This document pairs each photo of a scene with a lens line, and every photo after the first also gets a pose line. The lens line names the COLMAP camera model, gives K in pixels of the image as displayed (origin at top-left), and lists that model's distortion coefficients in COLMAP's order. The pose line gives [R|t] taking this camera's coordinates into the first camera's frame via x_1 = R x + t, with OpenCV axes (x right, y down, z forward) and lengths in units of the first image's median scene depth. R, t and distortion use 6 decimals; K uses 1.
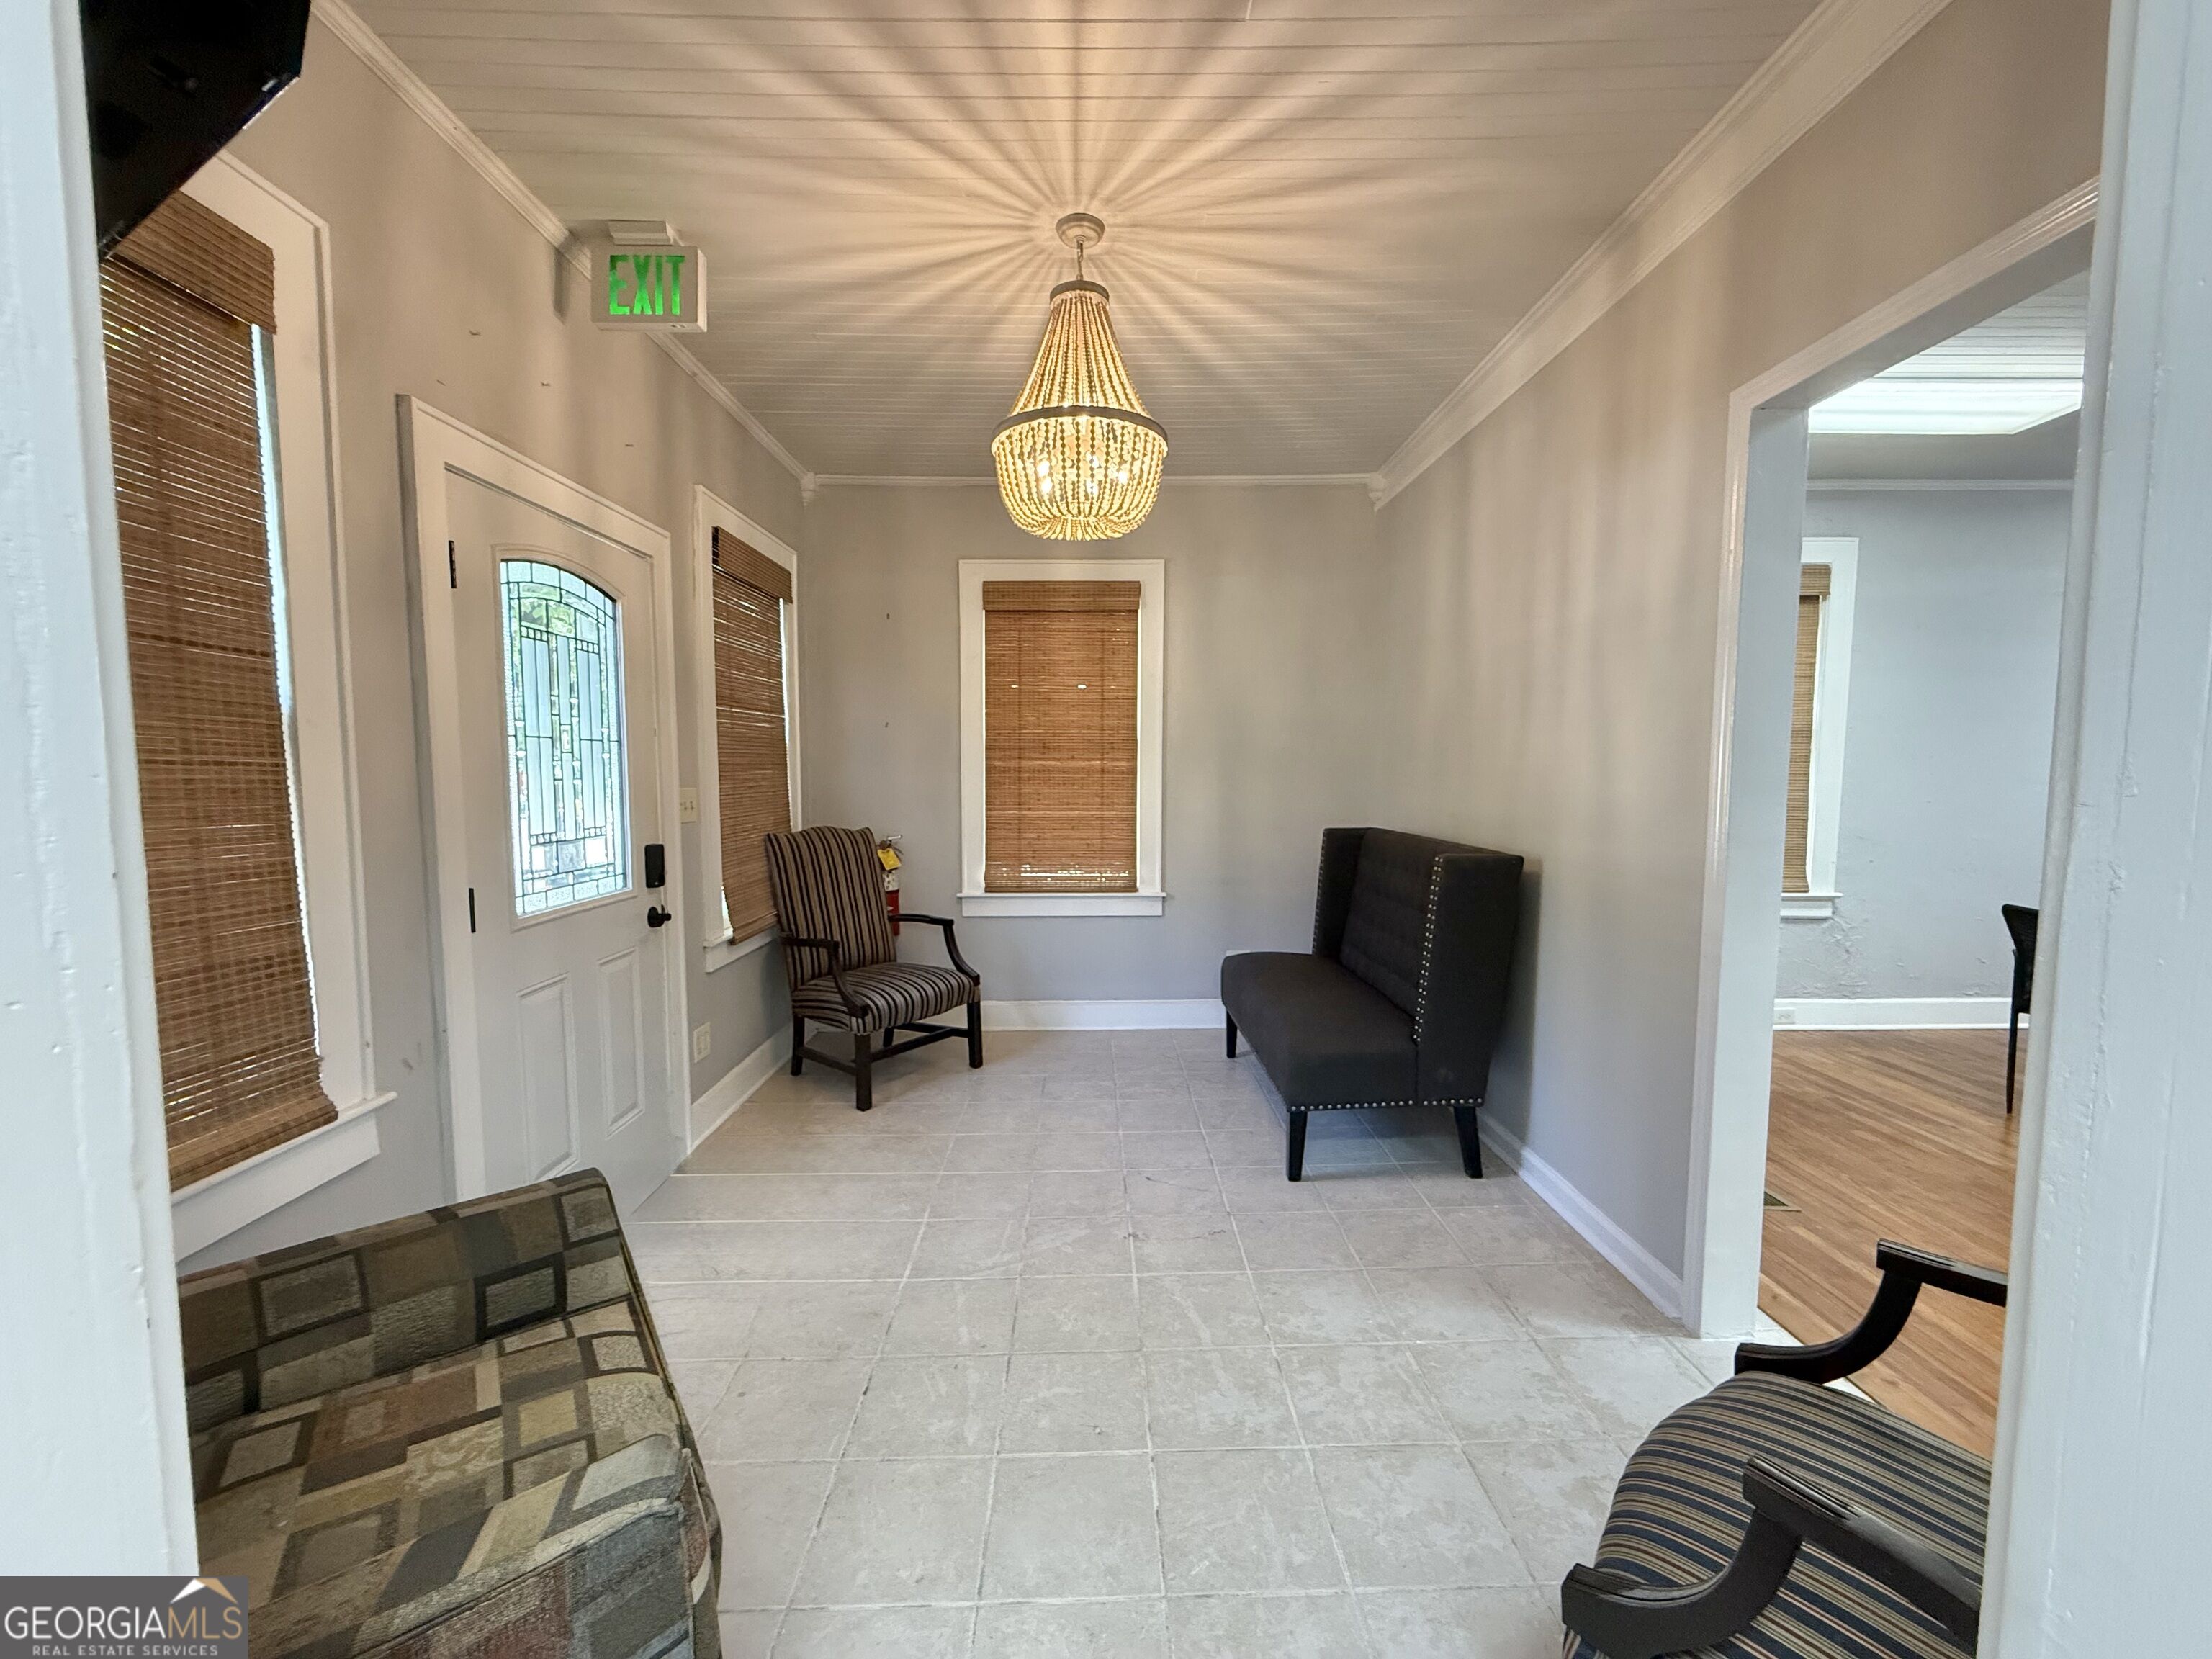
lens RADIAL K [[879.7, 0, 1100.7], [0, 879.7, 831.8], [0, 0, 1]] dist [-0.000472, 0.000151]
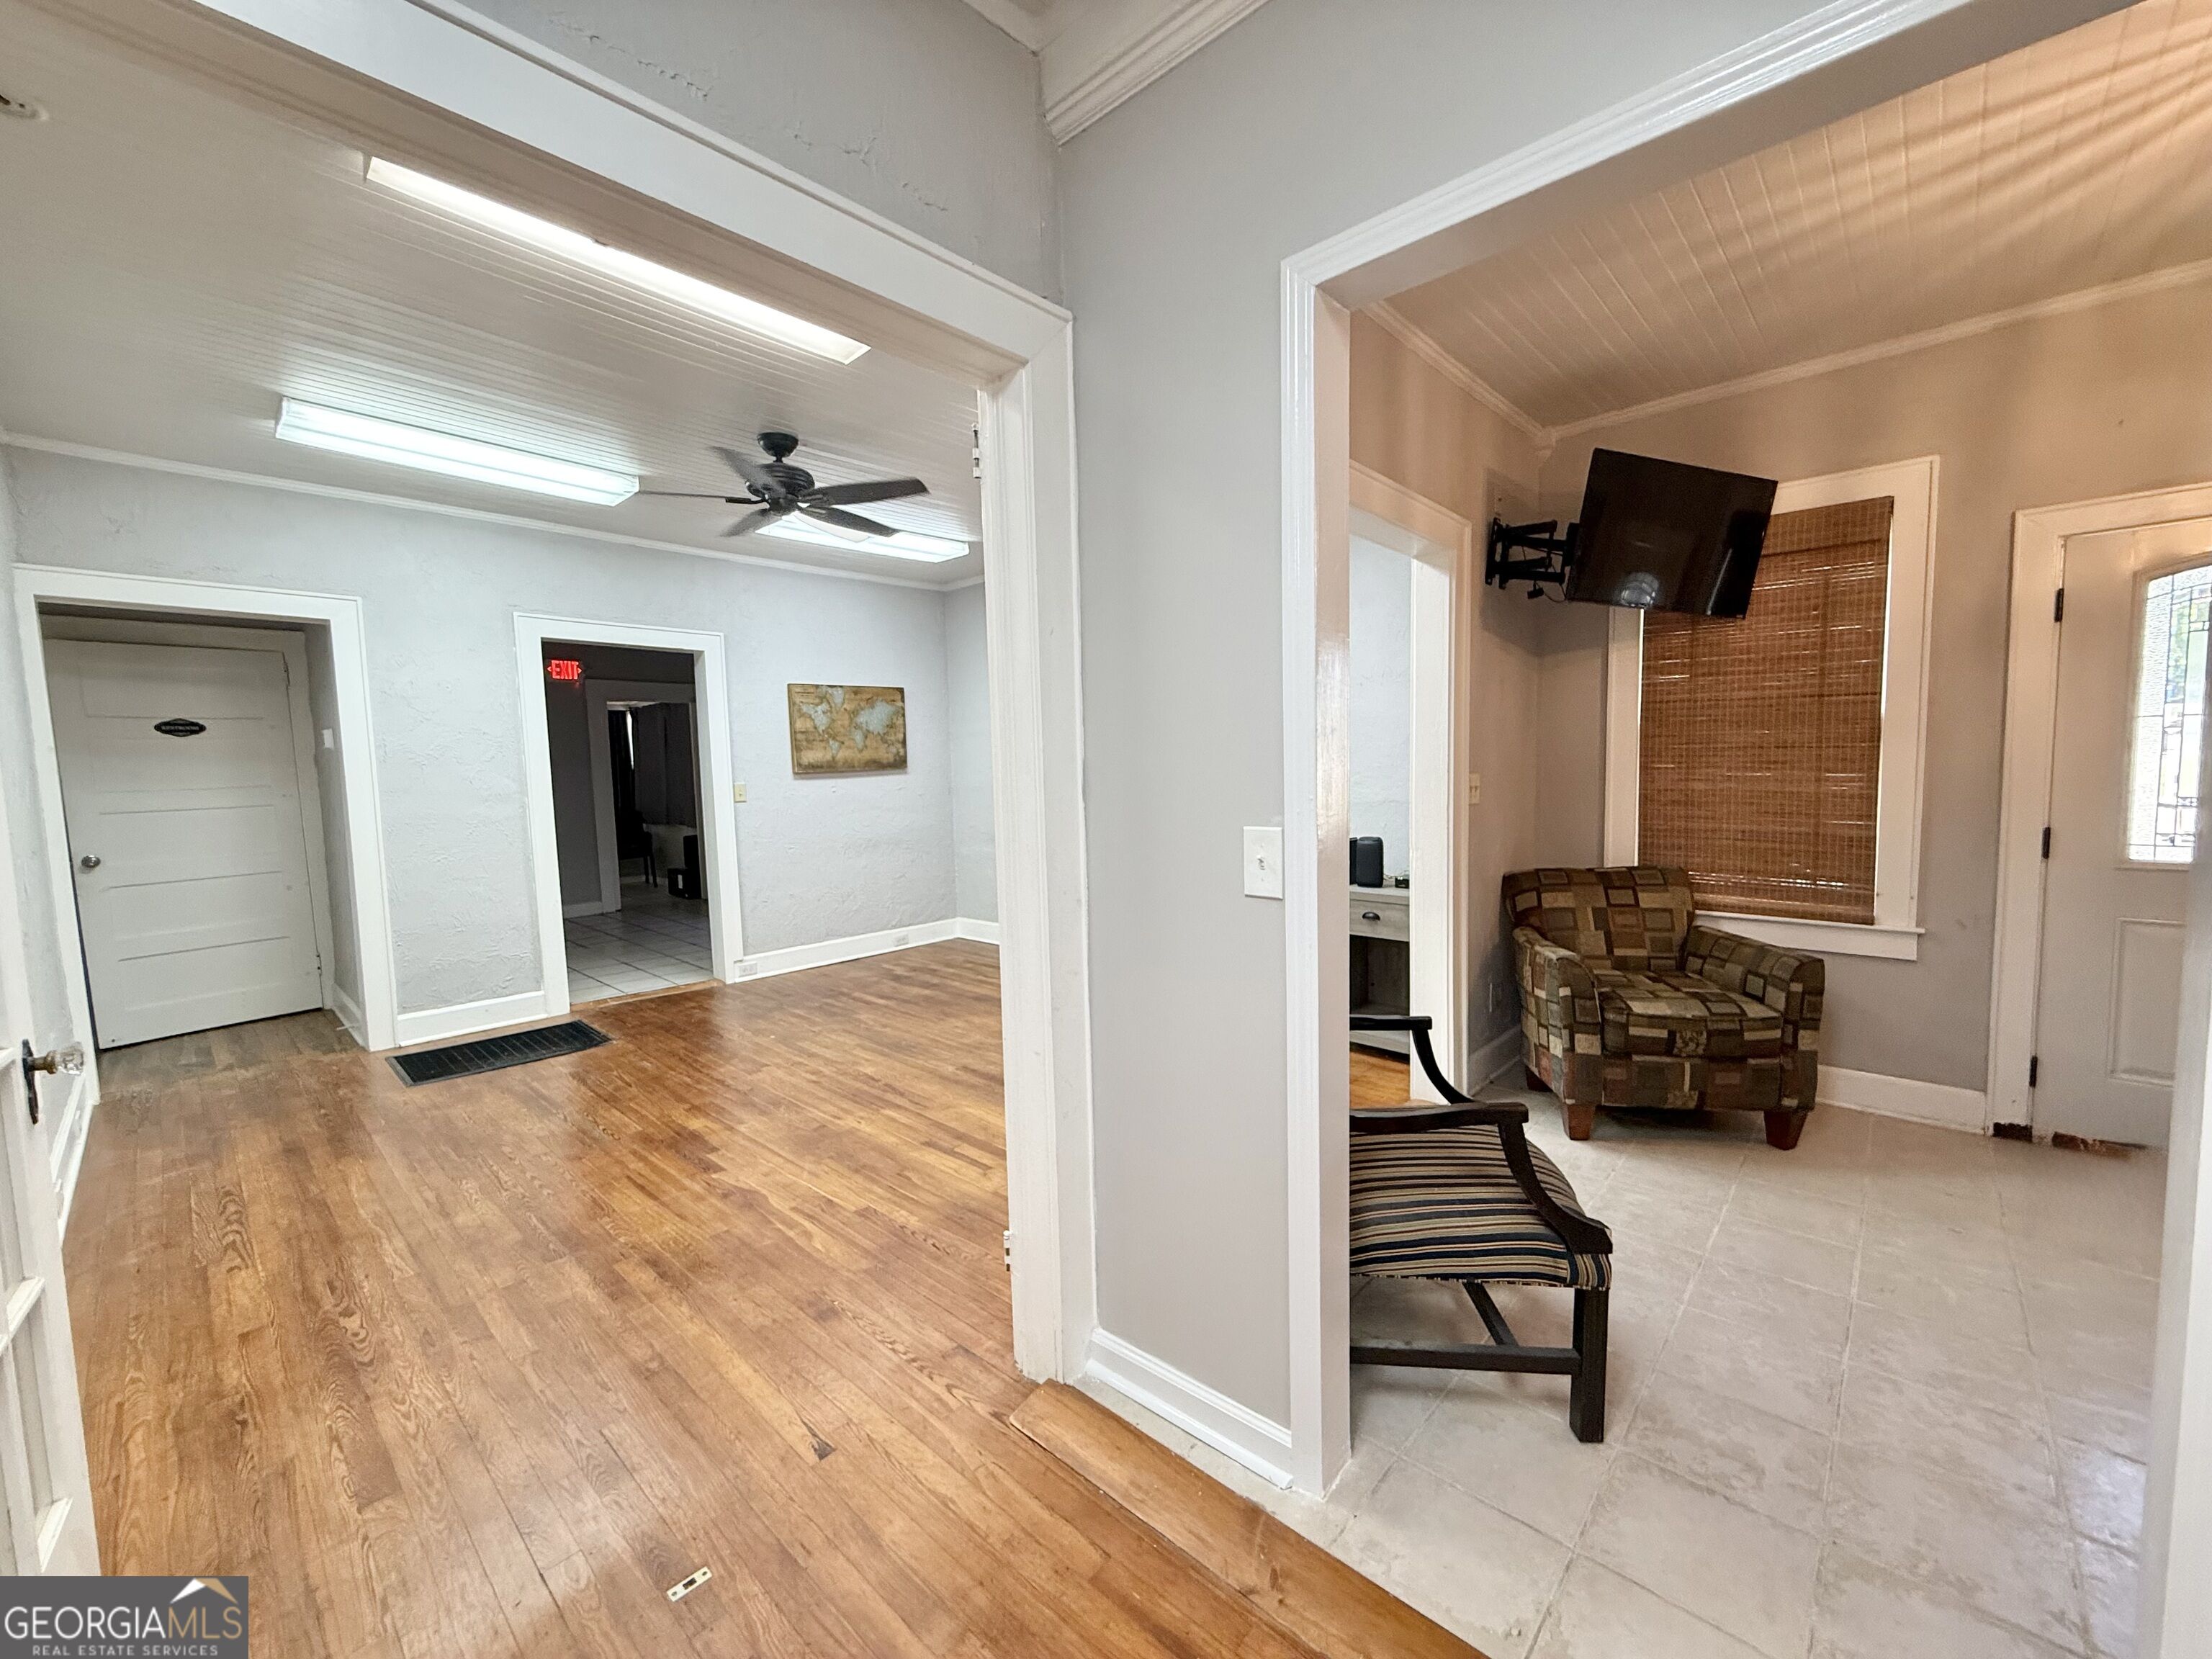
lens RADIAL K [[880.9, 0, 1099.6], [0, 880.9, 832.8], [0, 0, 1]] dist [0.000771, -0.000402]
pose [[-0.690947, 0.073859, -0.719122, 1.242889], [-0.028468, 0.991215, 0.129158, -0.061635], [0.722344, 0.109713, -0.682775, 0.762634]]
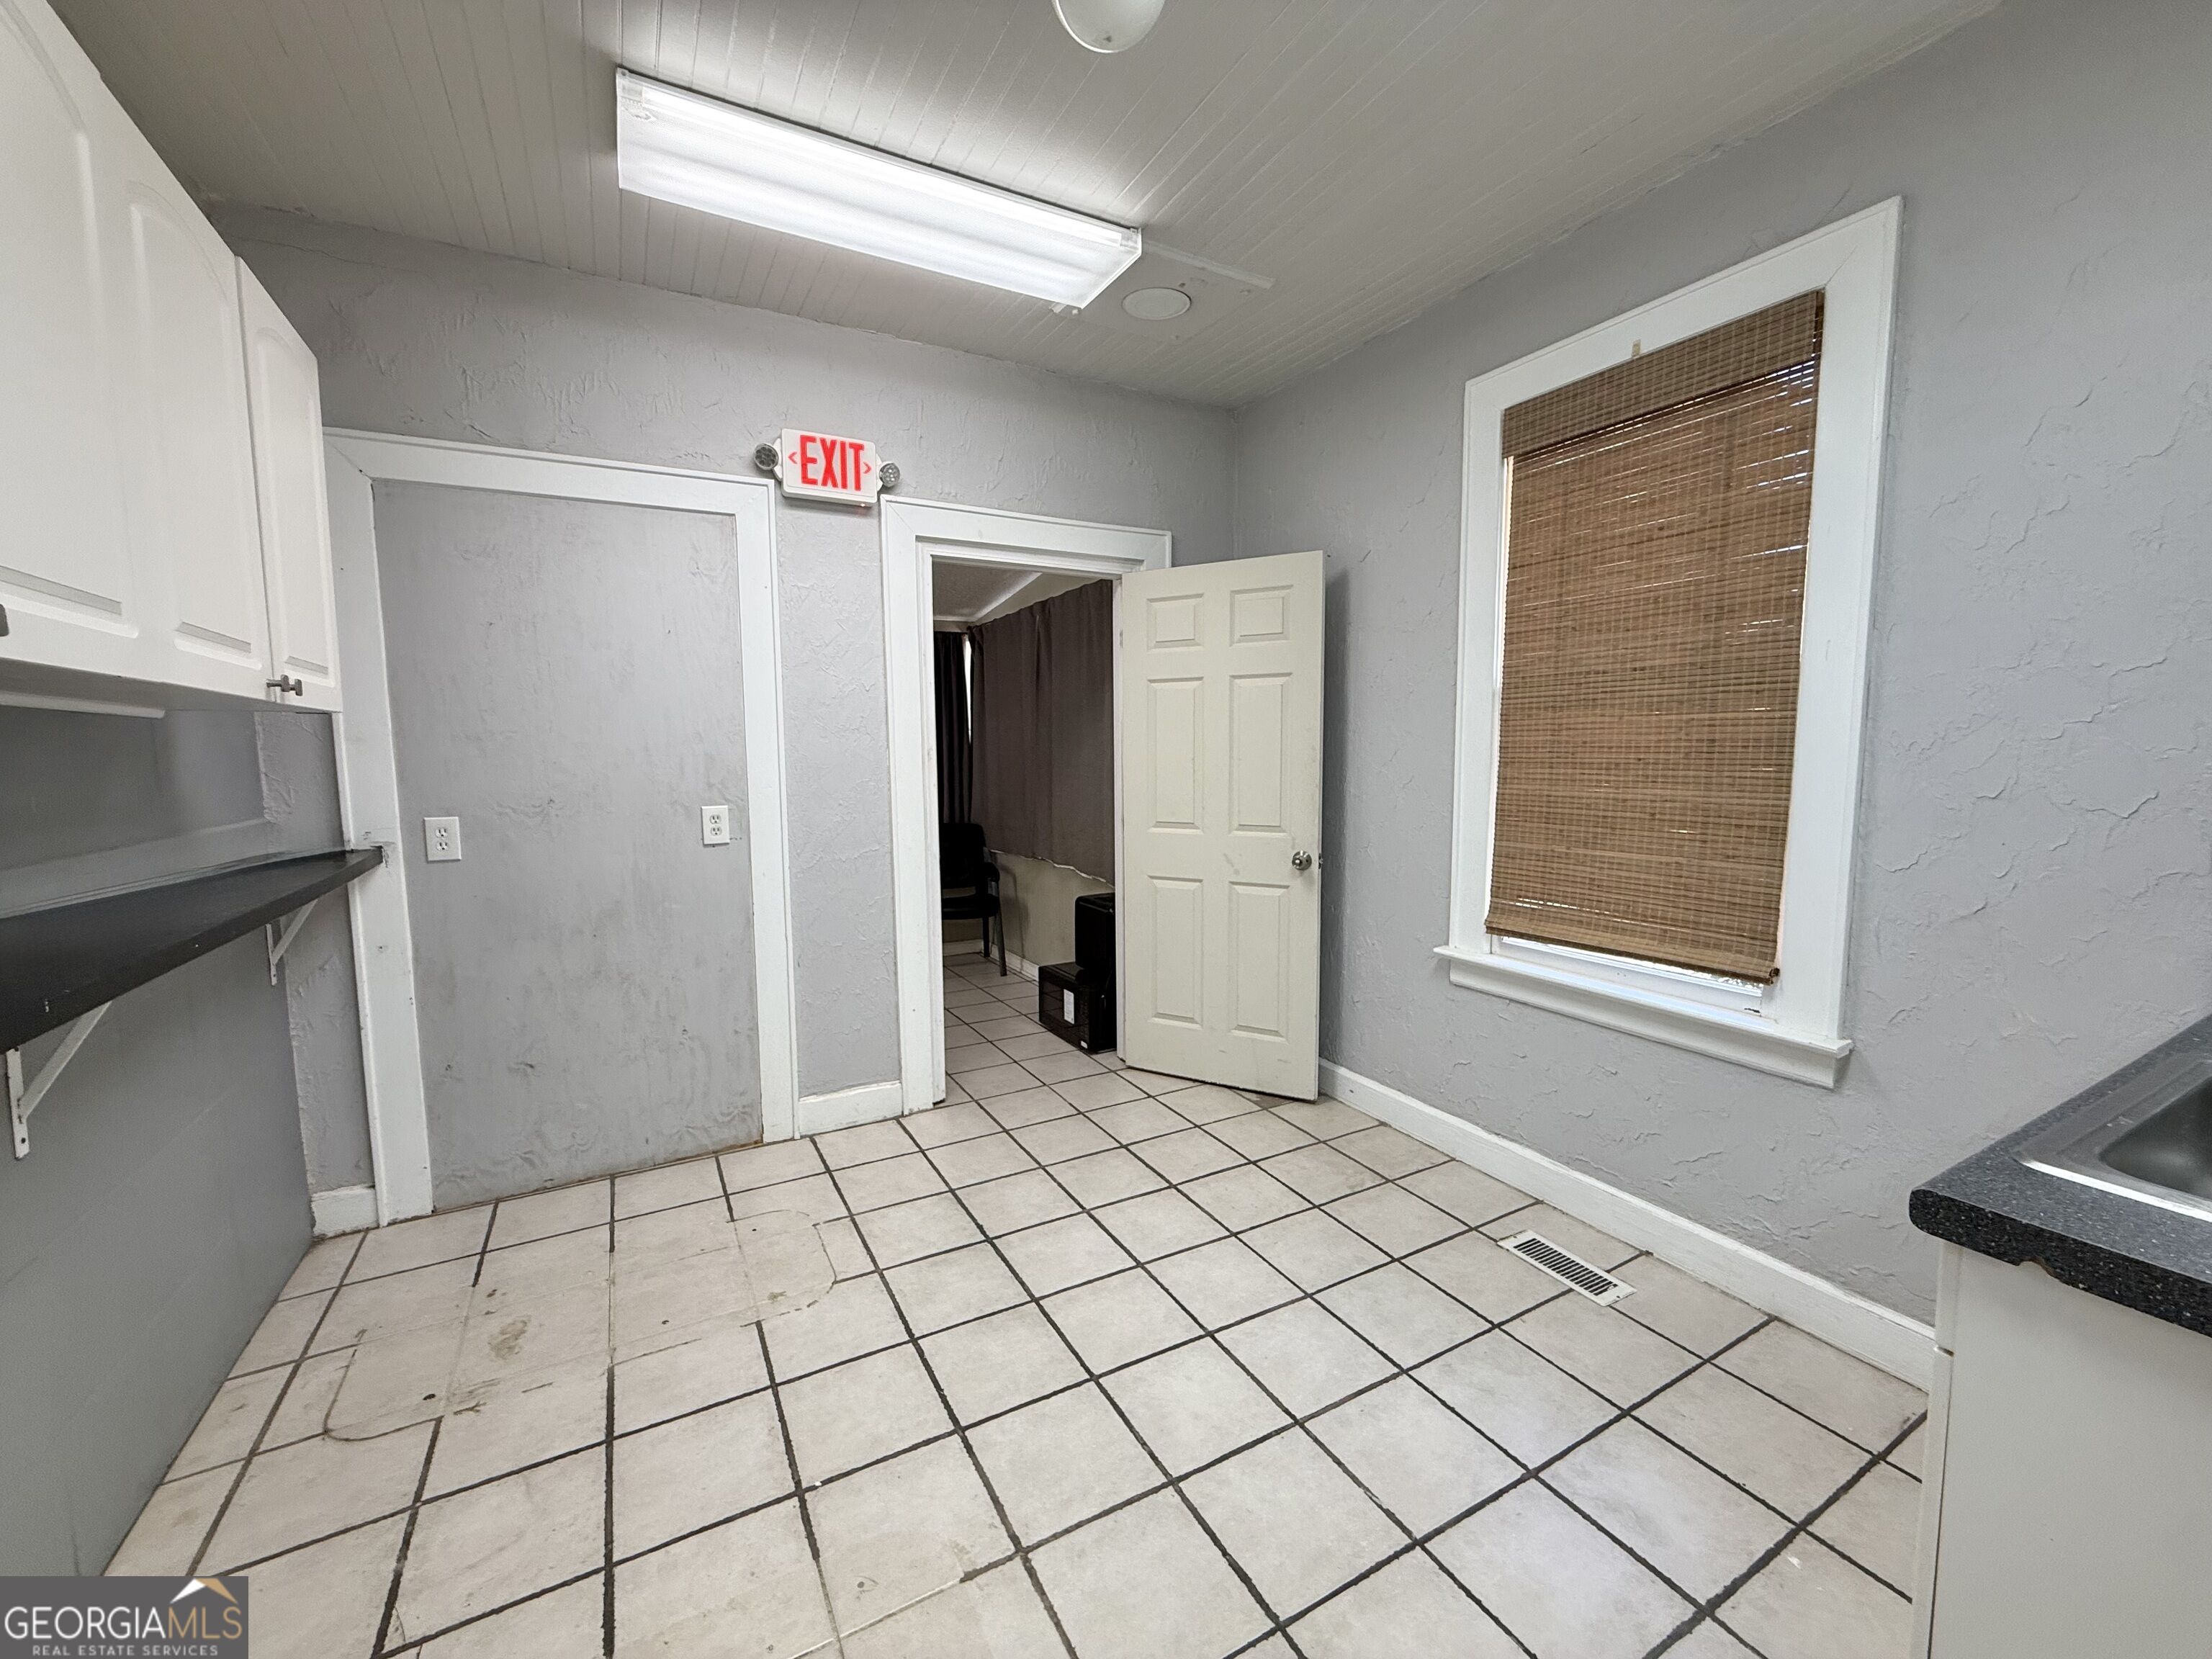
lens RADIAL K [[876.2, 0, 1100.9], [0, 876.2, 829.8], [0, 0, 1]] dist [-0.000501, -0.000026]
pose [[-0.881607, 0.051282, -0.469190, 0.418979], [-0.025403, 0.987484, 0.155663, 0.123576], [0.471300, 0.149152, -0.869270, -1.888660]]
